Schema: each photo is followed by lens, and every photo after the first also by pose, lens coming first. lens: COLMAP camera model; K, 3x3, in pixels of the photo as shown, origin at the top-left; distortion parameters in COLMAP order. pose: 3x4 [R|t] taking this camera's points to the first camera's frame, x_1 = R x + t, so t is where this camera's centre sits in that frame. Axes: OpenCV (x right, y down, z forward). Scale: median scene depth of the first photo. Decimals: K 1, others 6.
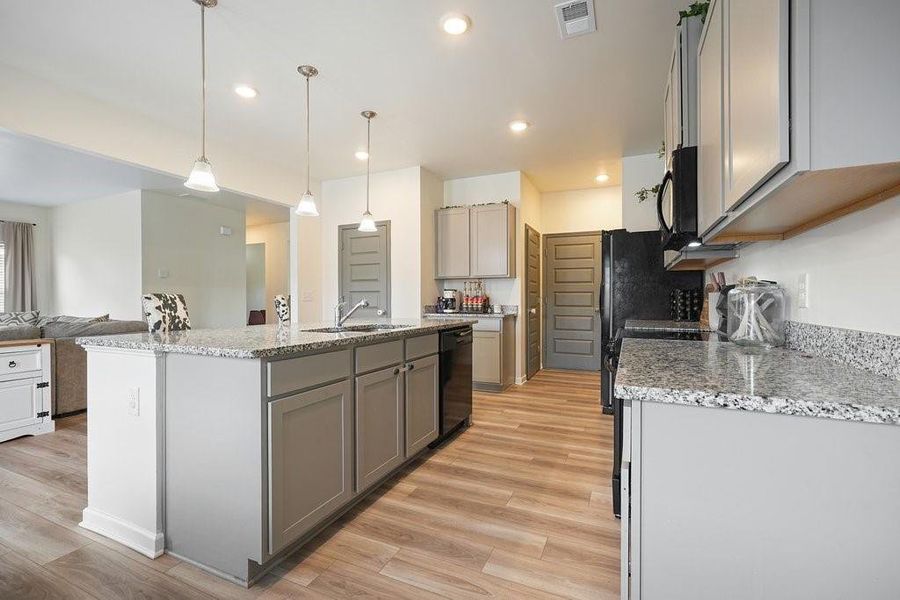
lens RADIAL K [[399.0, 0, 450.0], [0, 399.0, 298.7], [0, 0, 1]] dist [-0.006724, 0.000663]
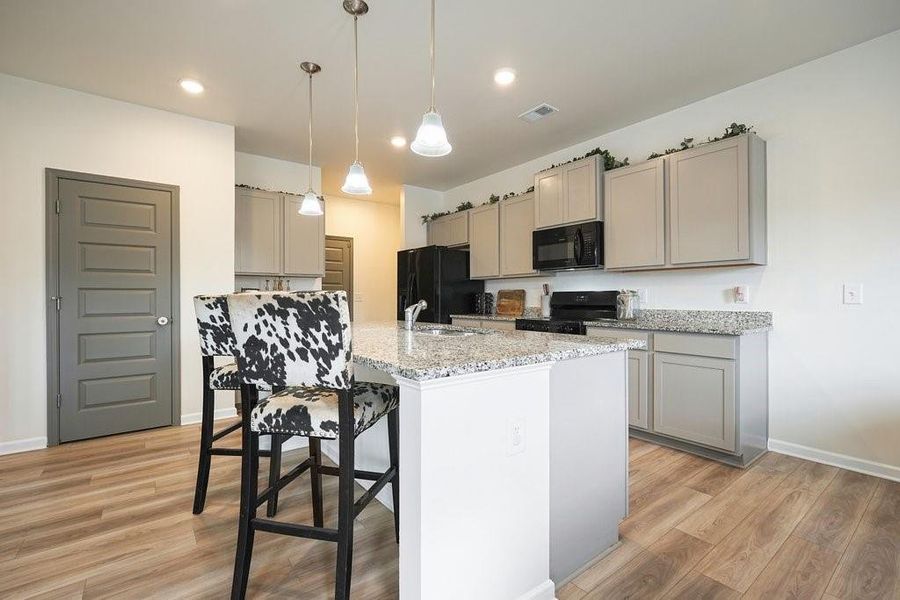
lens RADIAL K [[399.0, 0, 450.0], [0, 399.0, 298.7], [0, 0, 1]] dist [-0.006724, 0.000663]
pose [[0.475021, -0.000992, 0.879974, -0.929382], [0.002051, 0.999998, 0.000020, -0.002665], [-0.879972, 0.001796, 0.475022, 0.463331]]
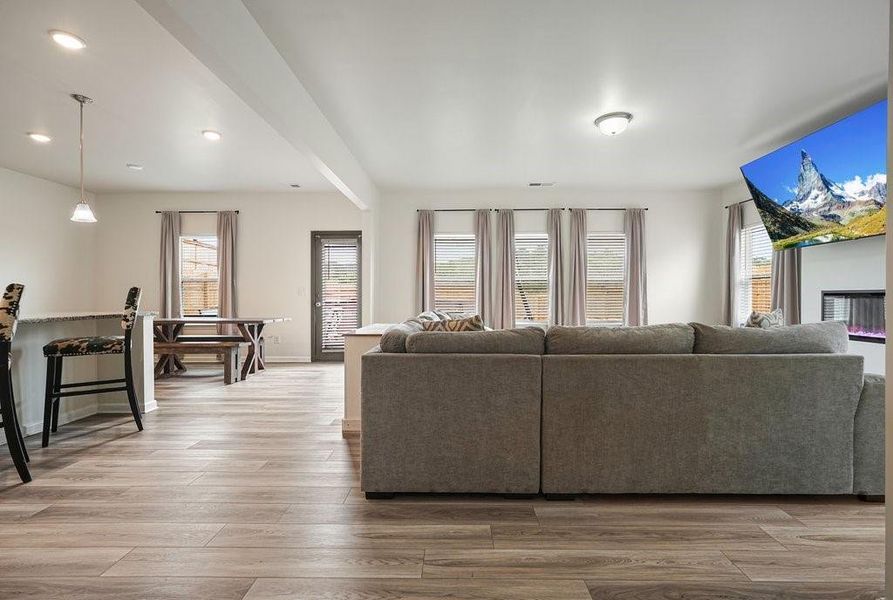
lens RADIAL K [[404.9, 0, 446.5], [0, 404.9, 300.0], [0, 0, 1]] dist [-0.002737, 0.000060]
pose [[-0.925574, 0.008816, -0.378465, -0.984797], [0.004380, 0.999911, 0.012582, 0.015367], [0.378542, 0.009988, -0.925530, 2.217230]]
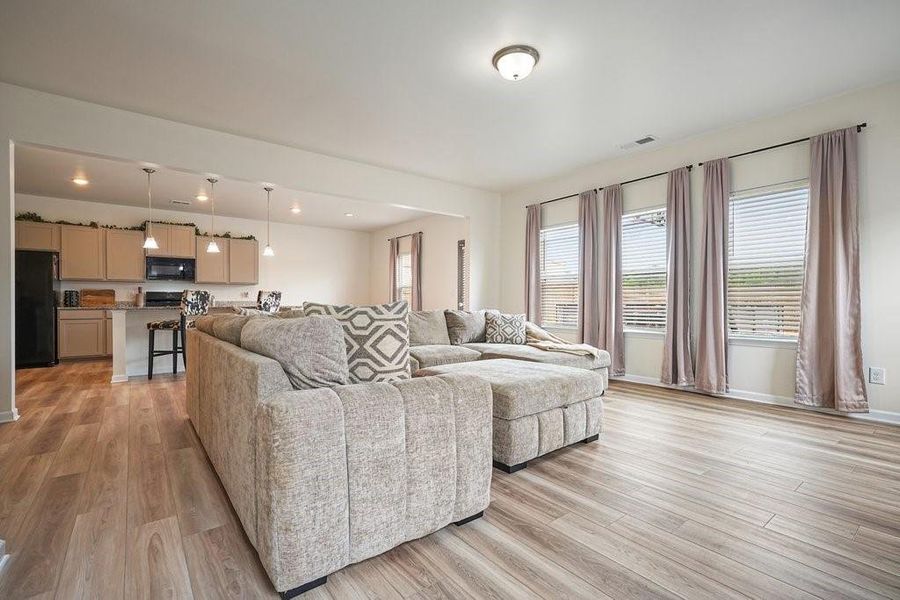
lens RADIAL K [[400.1, 0, 428.6], [0, 400.1, 304.4], [0, 0, 1]] dist [0.002327, 0.000454]
pose [[-0.873467, 0.000557, 0.486883, -2.219234], [0.004392, 0.999968, 0.006736, 0.044156], [-0.486863, 0.008023, -0.873441, 2.177329]]
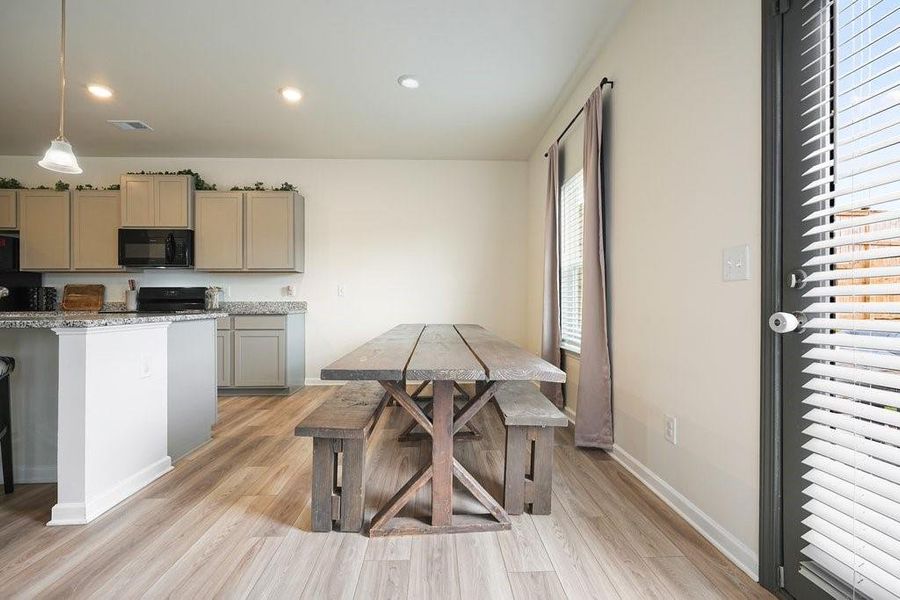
lens RADIAL K [[399.0, 0, 450.0], [0, 399.0, 298.7], [0, 0, 1]] dist [-0.006724, 0.000663]
pose [[-0.449535, 0.009169, 0.893215, -1.415341], [0.003356, 0.999958, -0.008576, 0.036321], [-0.893256, -0.000858, -0.449547, 0.440143]]
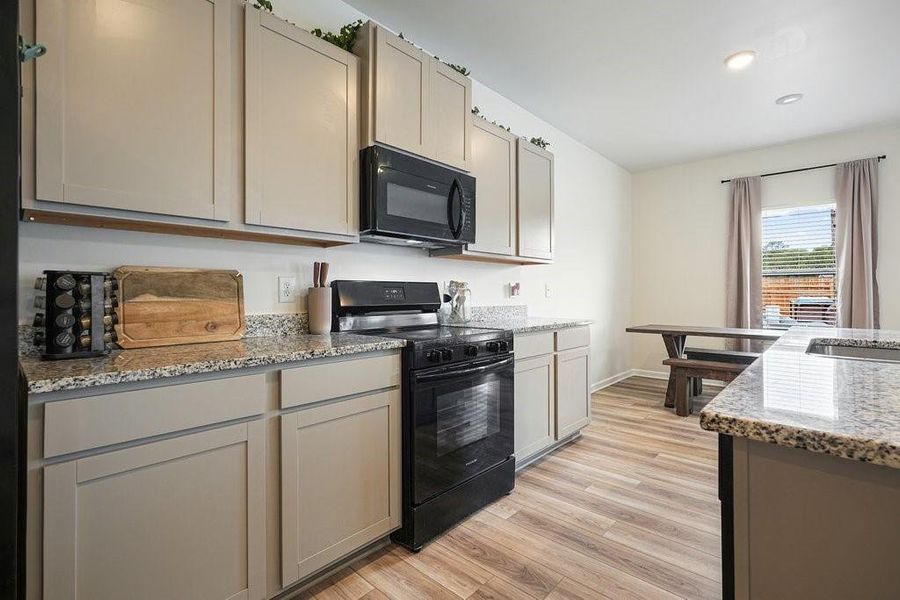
lens RADIAL K [[411.1, 0, 452.9], [0, 411.1, 292.4], [0, 0, 1]] dist [-0.008677, 0.000392]
pose [[-0.949045, 0.006182, 0.315080, 0.142586], [0.005119, 0.999978, -0.004200, -0.001455], [-0.315099, -0.002373, -0.949056, 1.465543]]
